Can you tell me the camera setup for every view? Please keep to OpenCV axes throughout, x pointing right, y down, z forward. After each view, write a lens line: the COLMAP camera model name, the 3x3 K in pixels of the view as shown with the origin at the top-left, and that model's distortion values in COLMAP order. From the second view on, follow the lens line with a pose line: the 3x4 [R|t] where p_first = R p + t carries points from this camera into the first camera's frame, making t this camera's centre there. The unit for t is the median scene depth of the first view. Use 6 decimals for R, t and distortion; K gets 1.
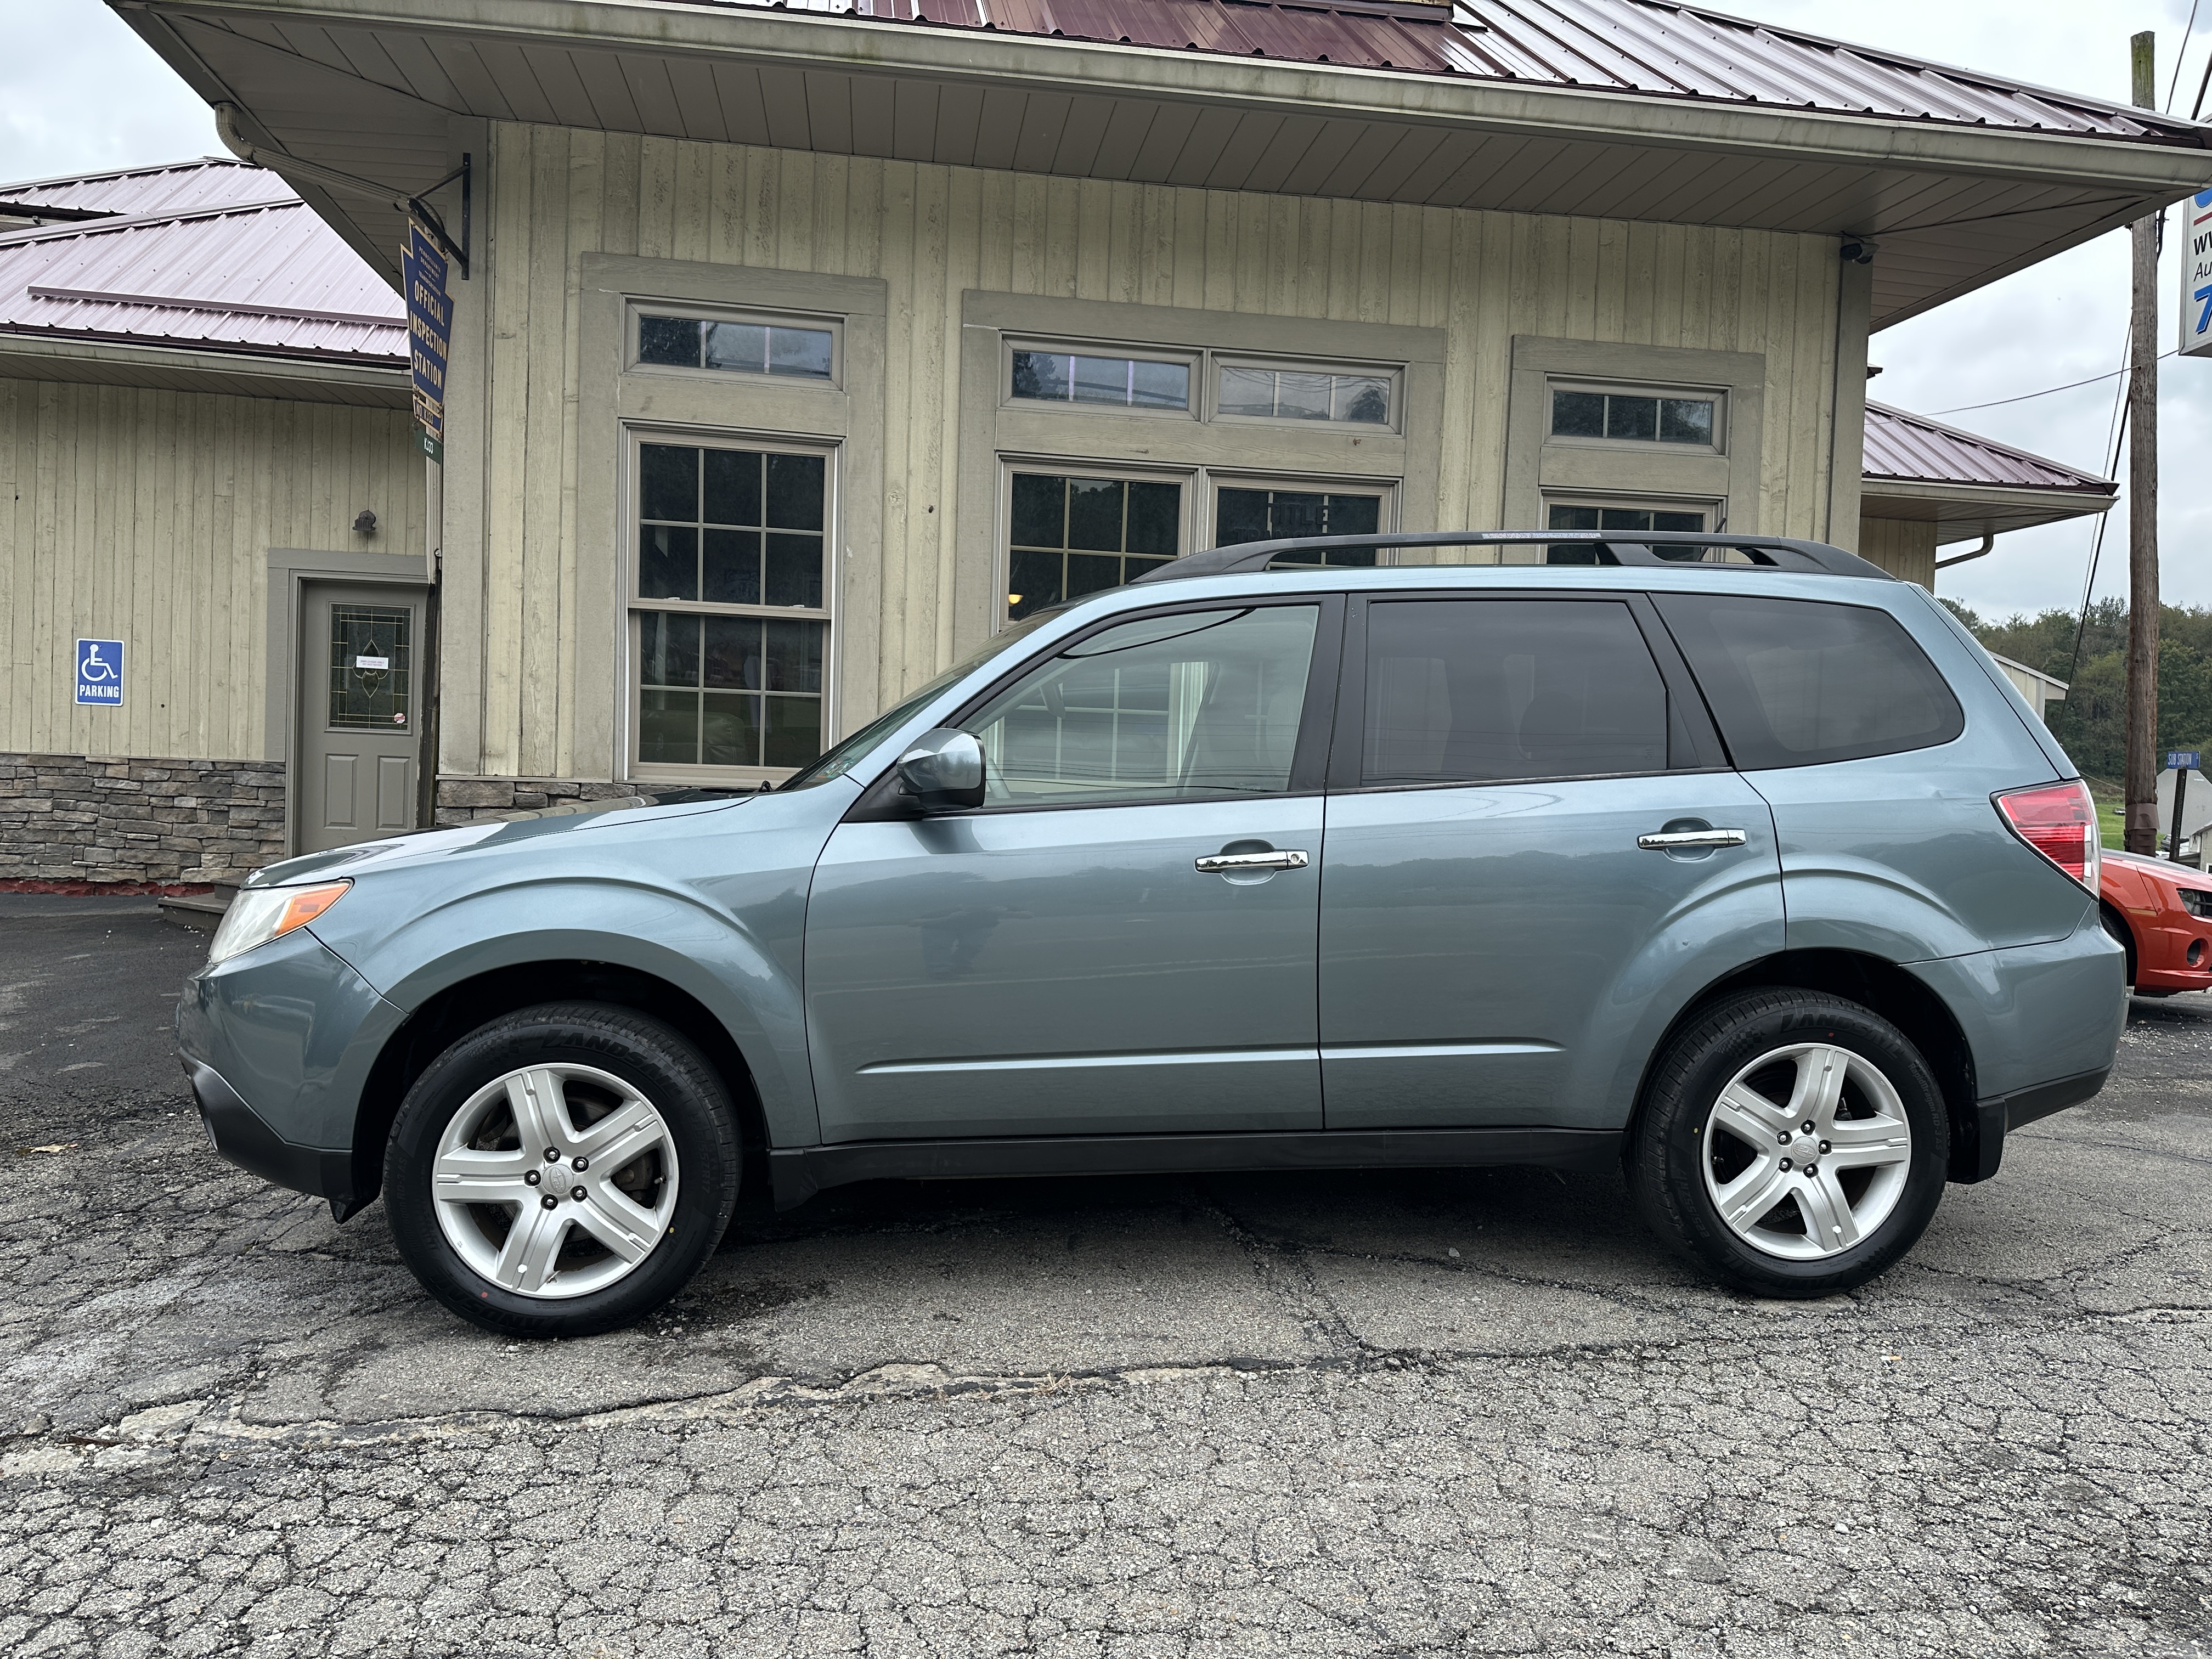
lens RADIAL K [[1528.2, 0, 1092.7], [0, 1528.2, 838.2], [0, 0, 1]] dist [0.100070, -0.159723]
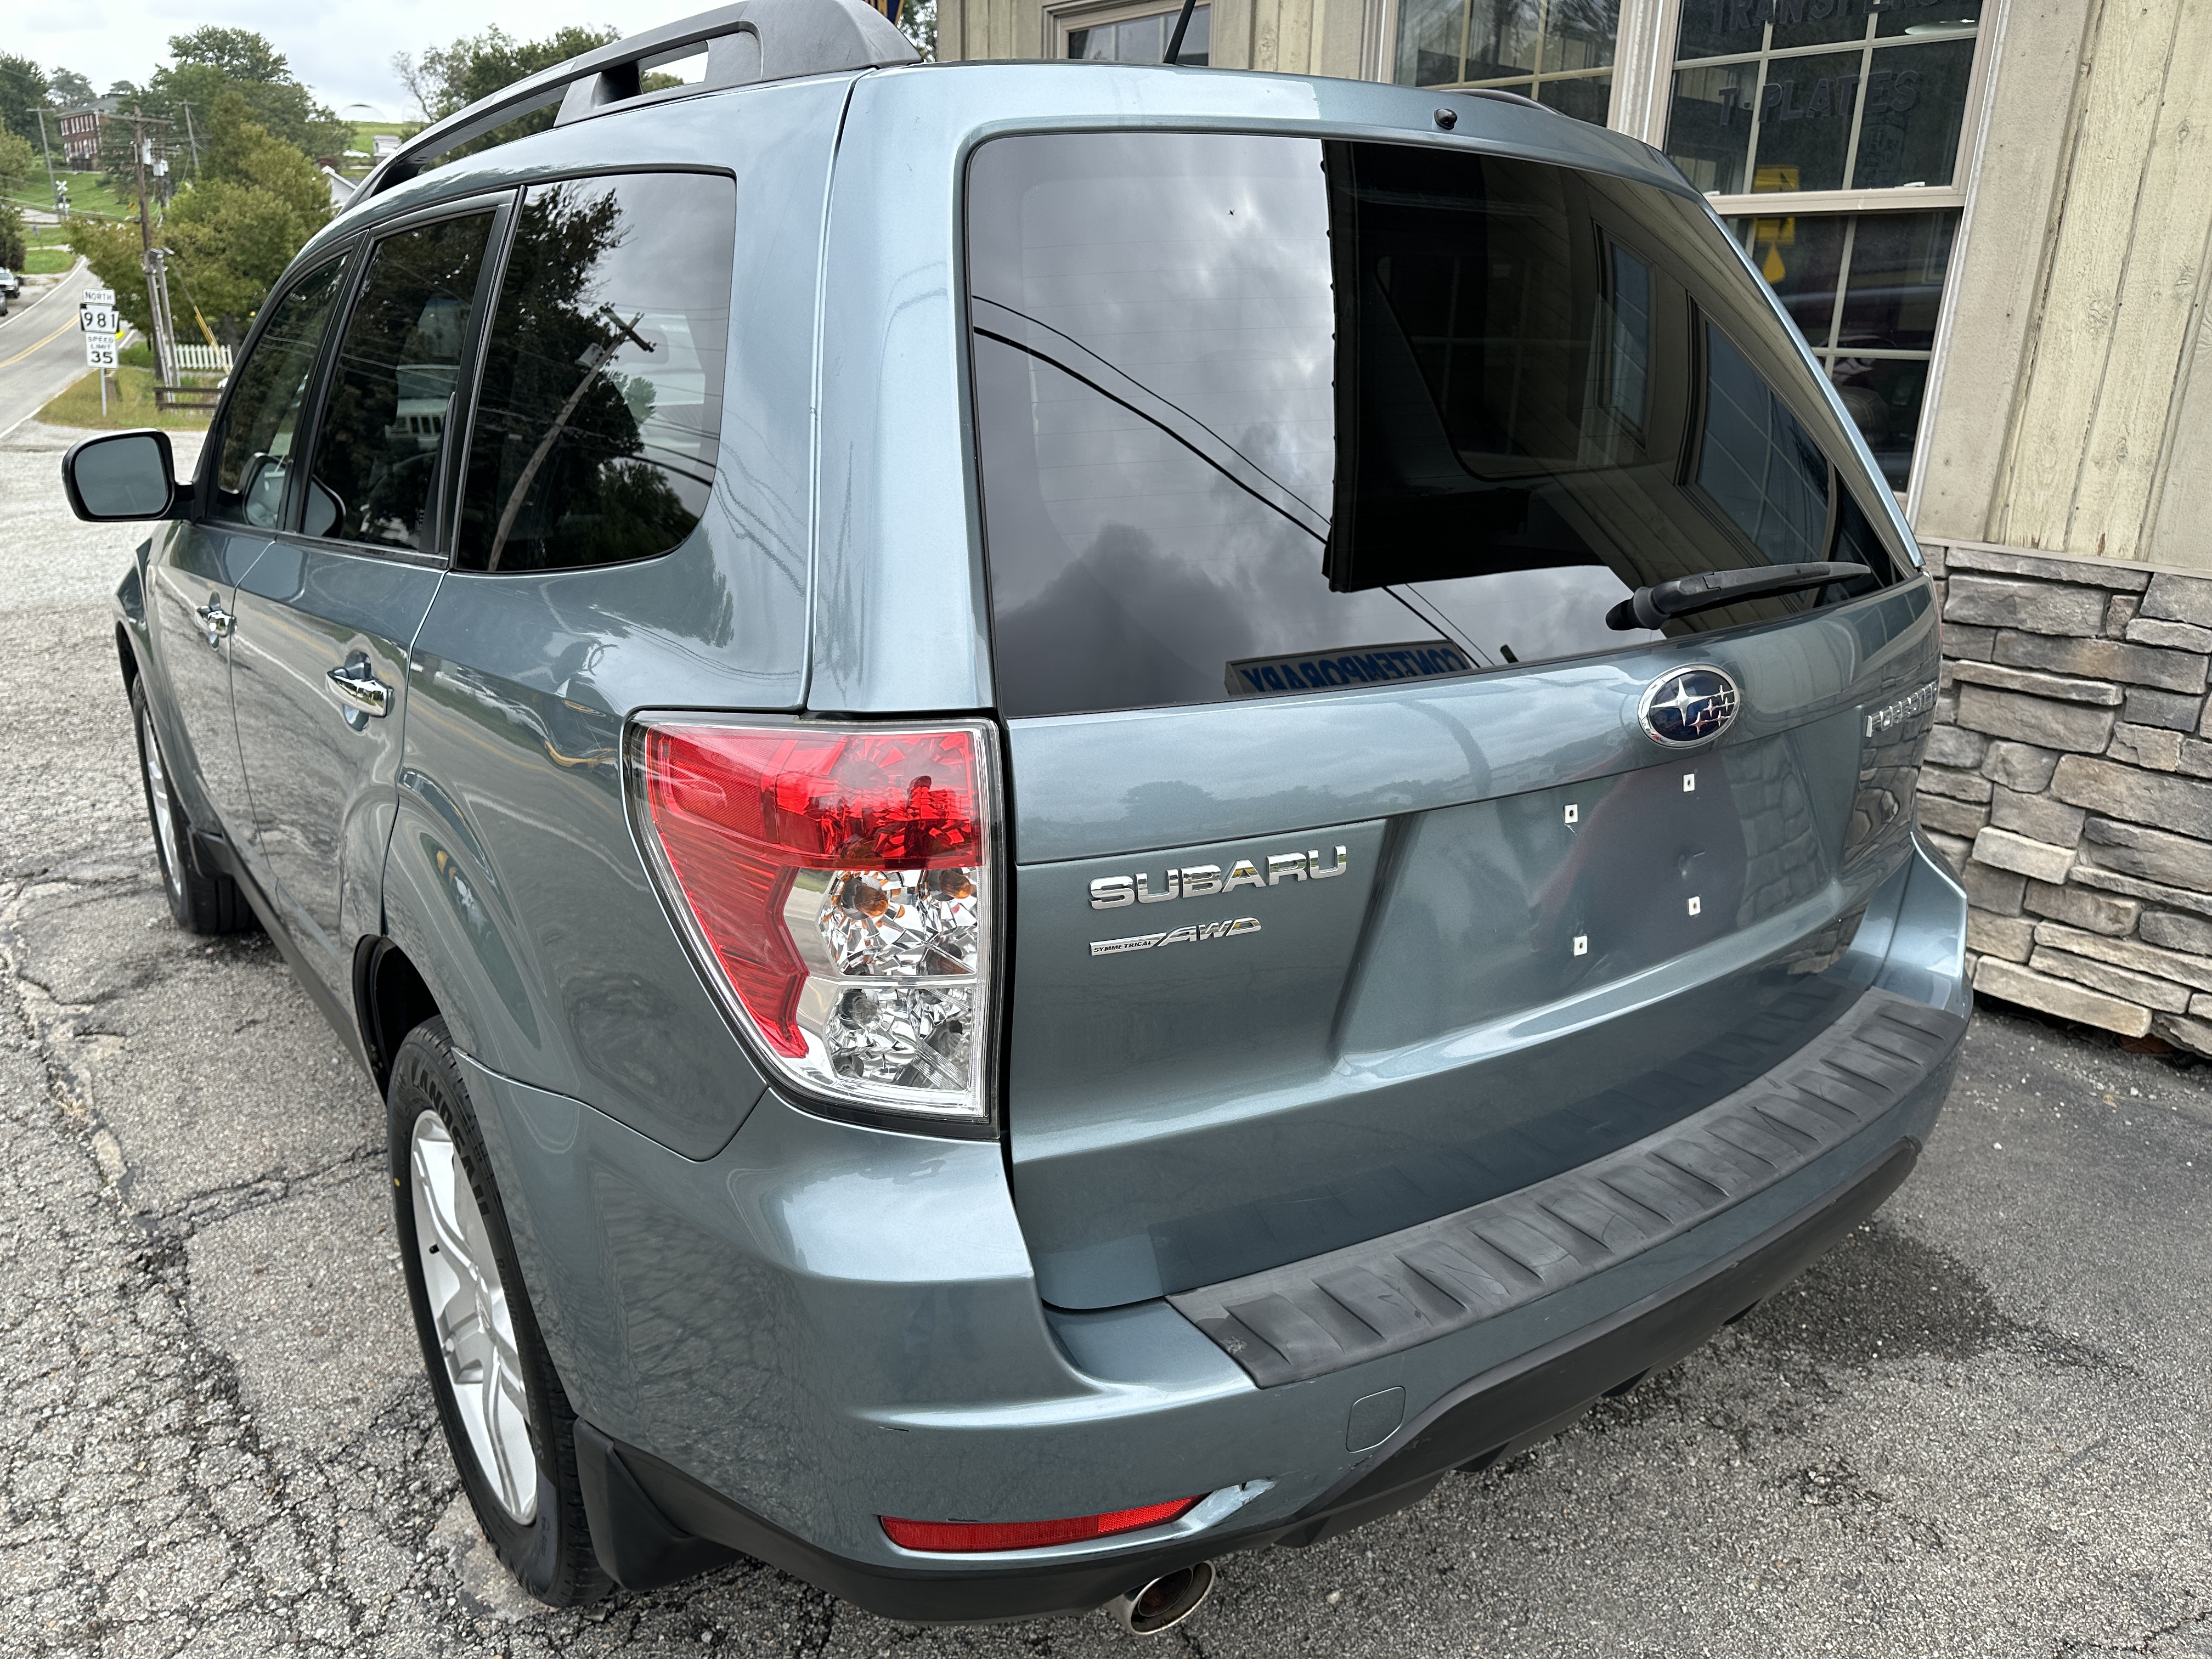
lens RADIAL K [[1562.7, 0, 1130.8], [0, 1562.7, 807.3], [0, 0, 1]] dist [0.006448, -0.011223]
pose [[0.521322, 0.237802, -0.819557, 0.559127], [-0.034125, 0.965429, 0.258421, -0.062400], [0.852677, -0.106753, 0.511415, 0.539633]]
